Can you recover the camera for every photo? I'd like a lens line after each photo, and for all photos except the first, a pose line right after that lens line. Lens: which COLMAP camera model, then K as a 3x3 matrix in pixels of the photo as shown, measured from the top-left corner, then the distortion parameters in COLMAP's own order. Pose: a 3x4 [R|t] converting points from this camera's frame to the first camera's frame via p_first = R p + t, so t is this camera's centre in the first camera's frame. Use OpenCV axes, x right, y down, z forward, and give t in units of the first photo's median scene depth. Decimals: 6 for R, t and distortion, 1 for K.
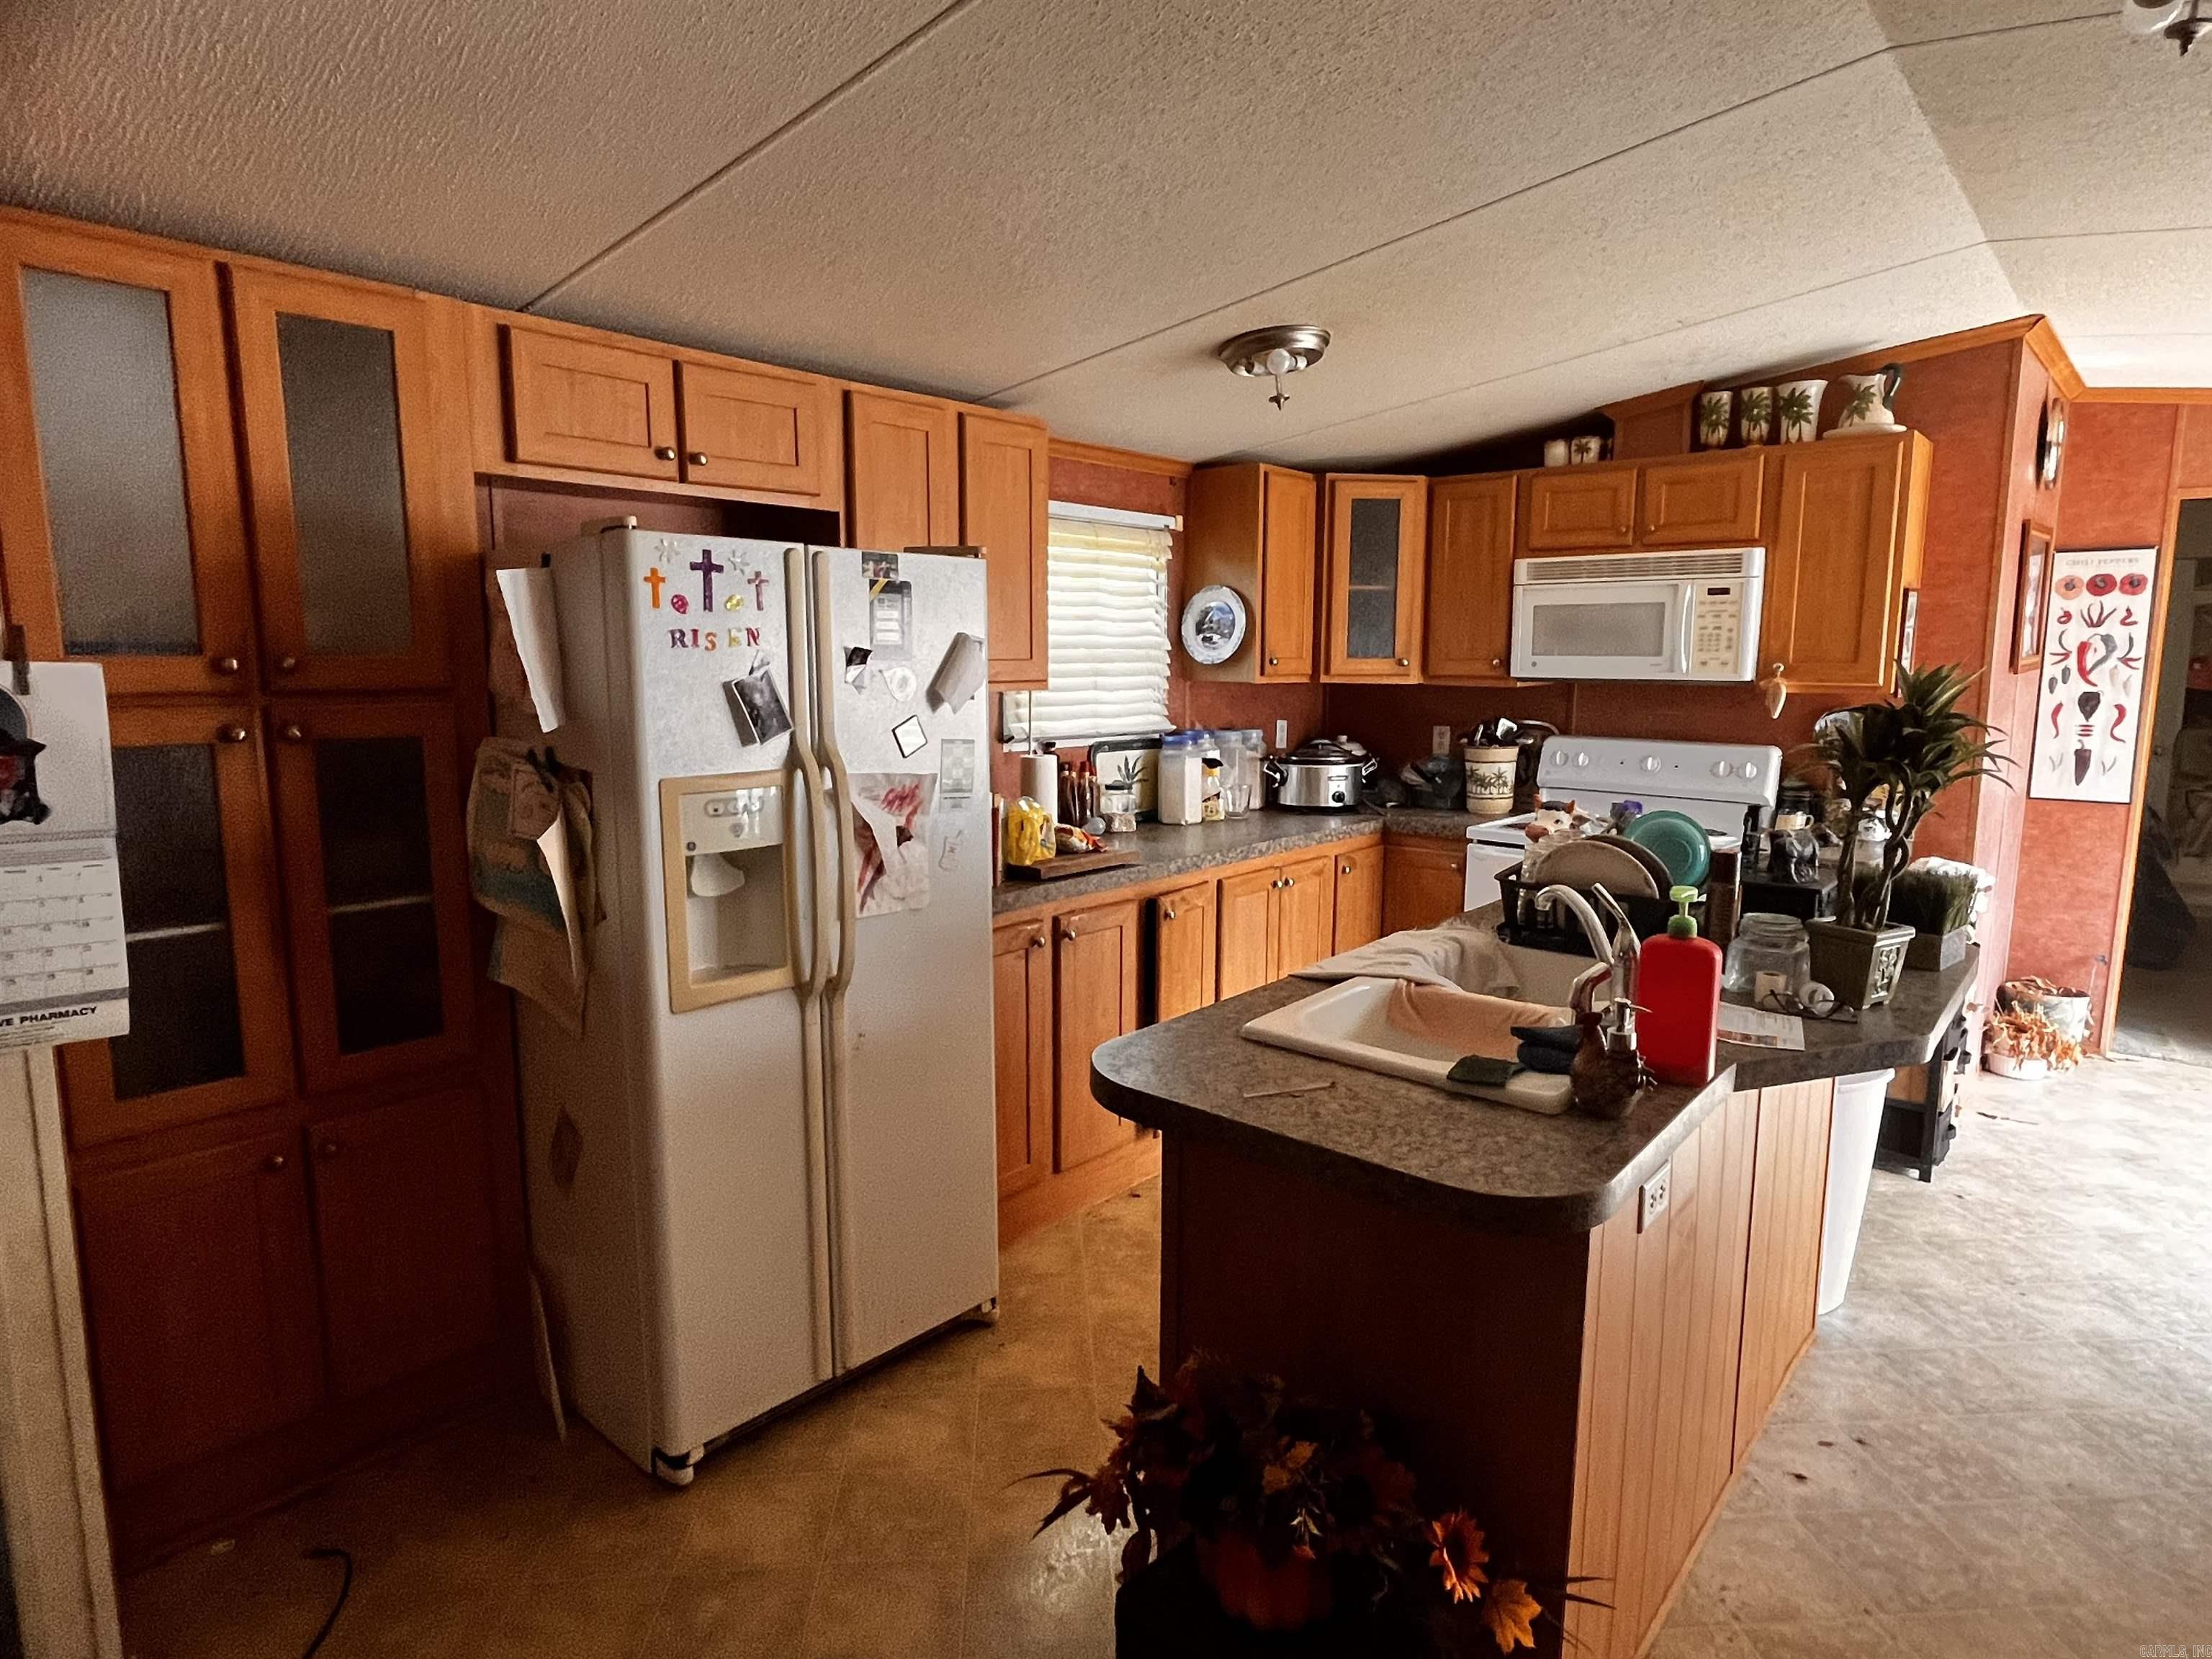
lens RADIAL K [[1241.9, 0, 1093.2], [0, 1241.9, 828.1], [0, 0, 1]] dist [-0.006746, -0.001507]
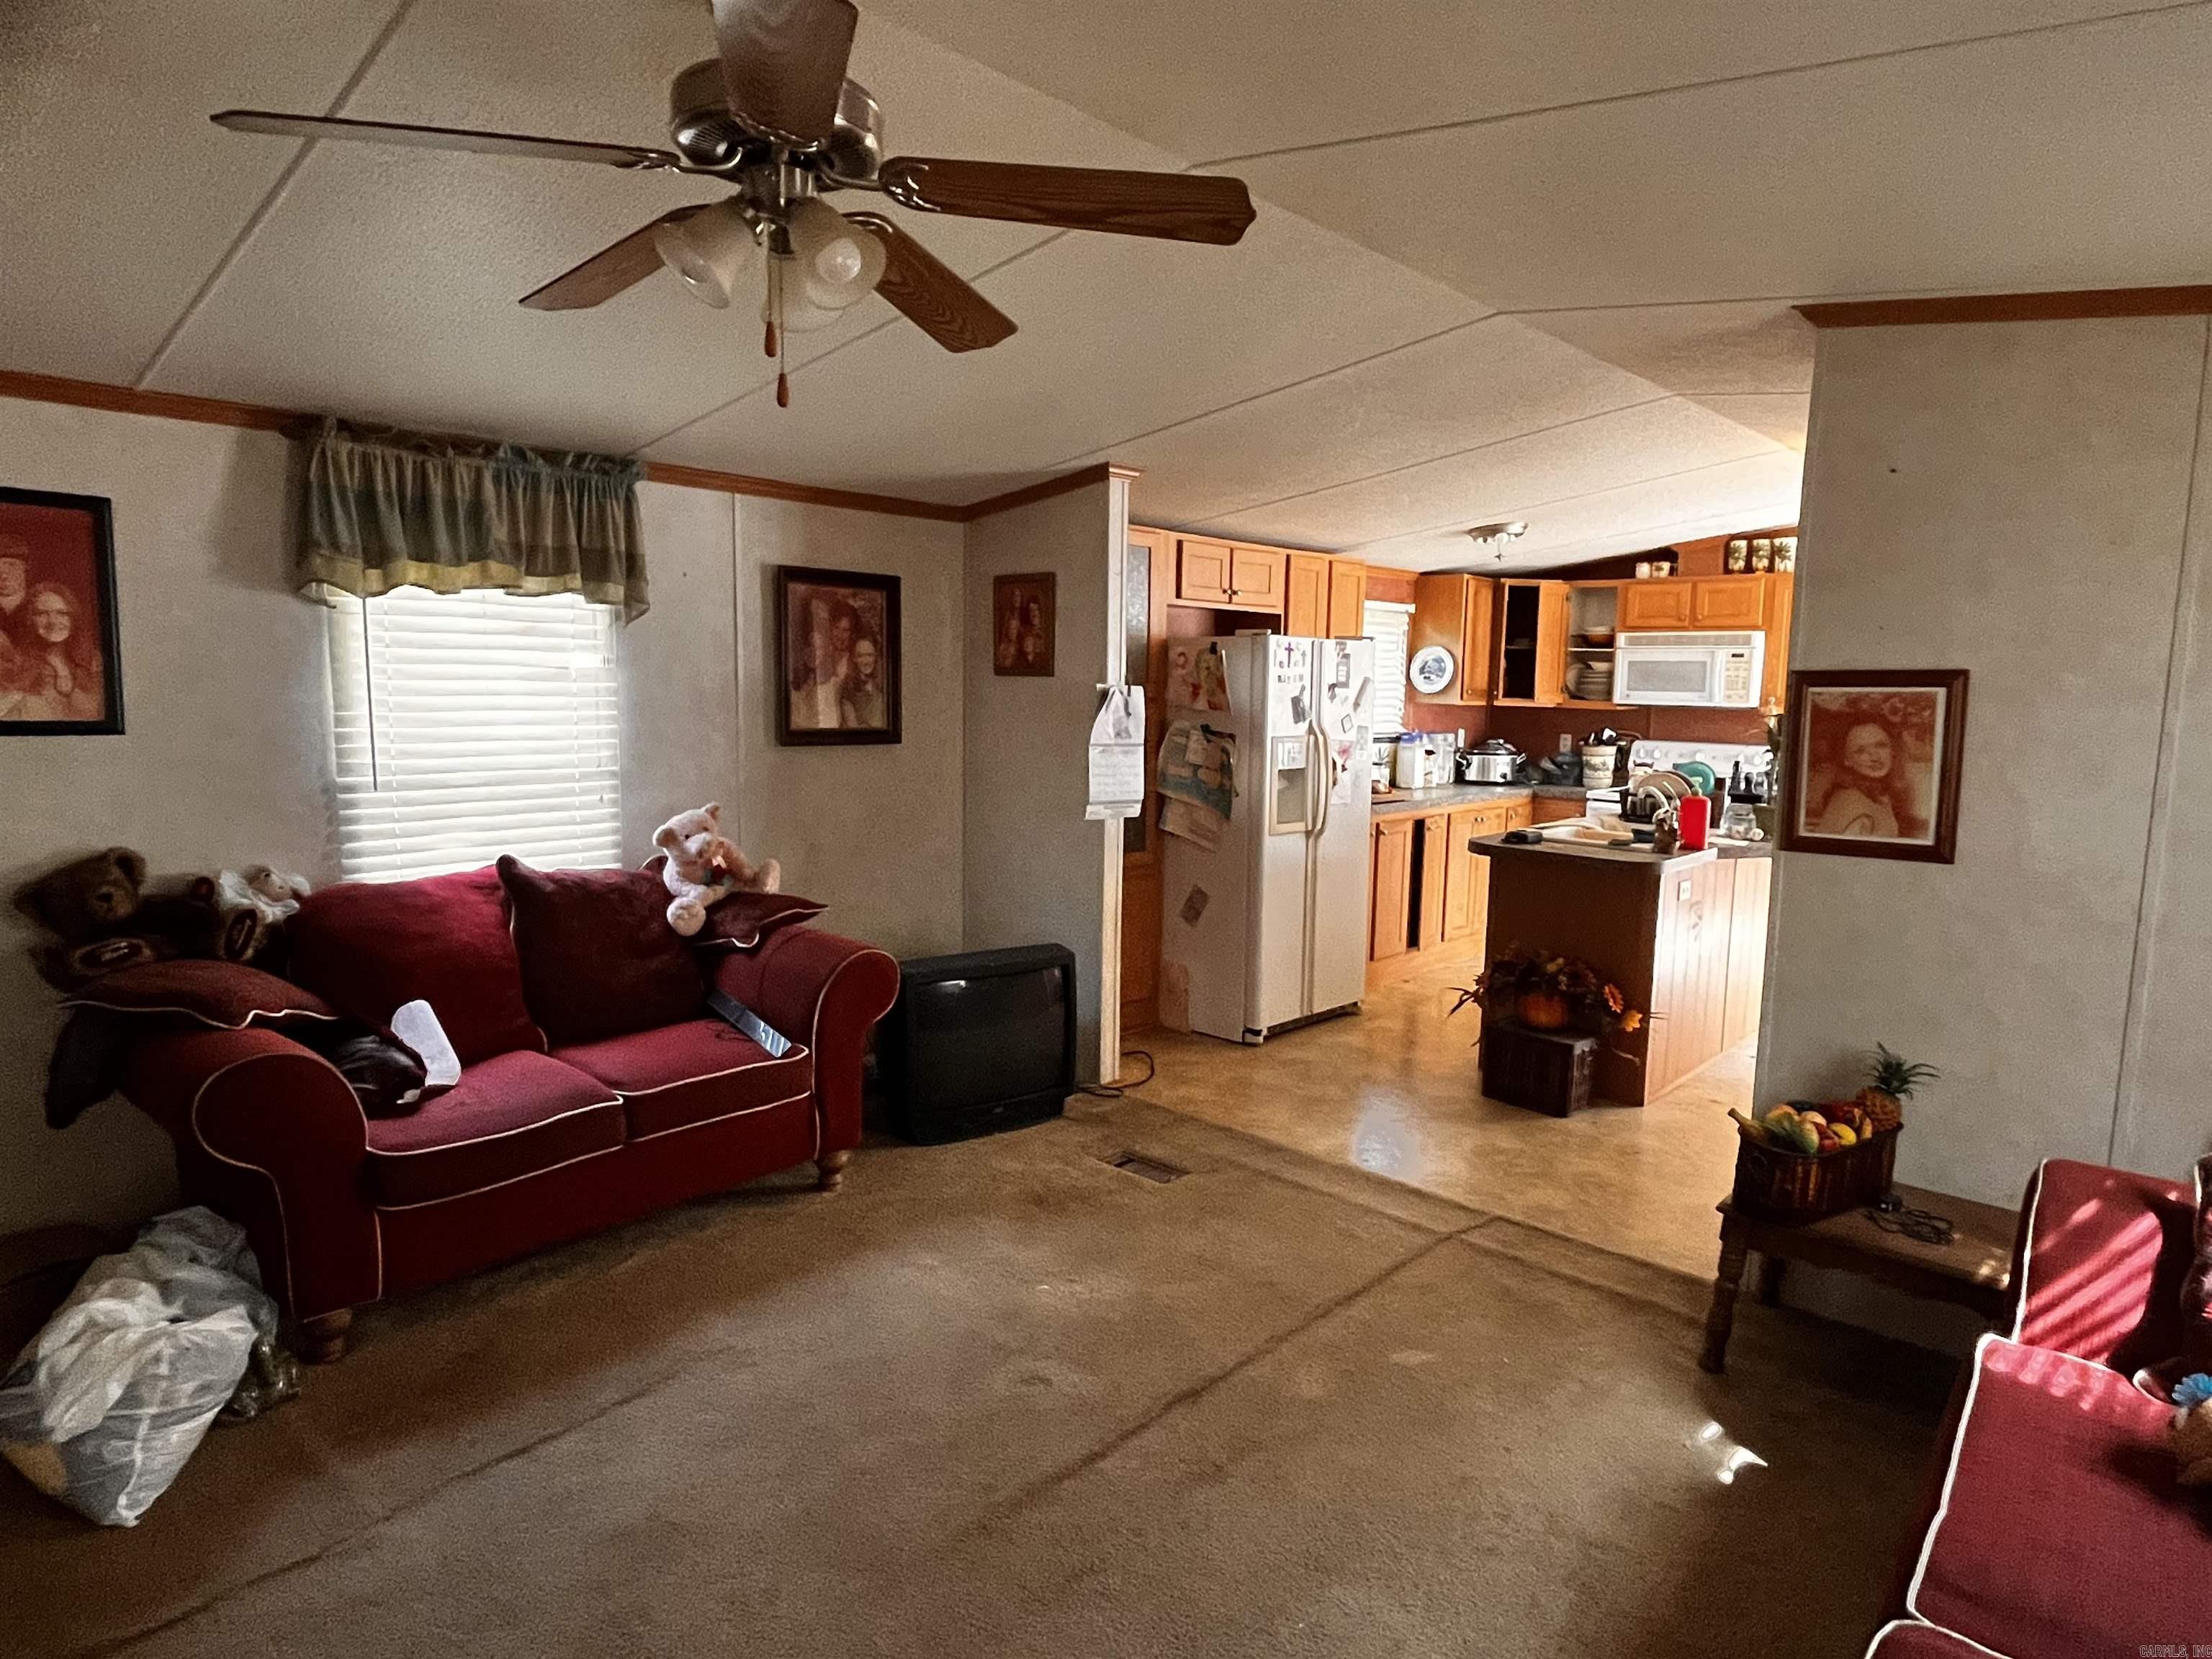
lens RADIAL K [[1241.9, 0, 1098.7], [0, 1241.9, 833.5], [0, 0, 1]] dist [-0.006746, -0.001507]
pose [[0.998883, 0.020004, -0.042804, -0.312554], [-0.020721, 0.999651, -0.016380, 0.105870], [0.042461, 0.017249, 0.998949, -0.773458]]
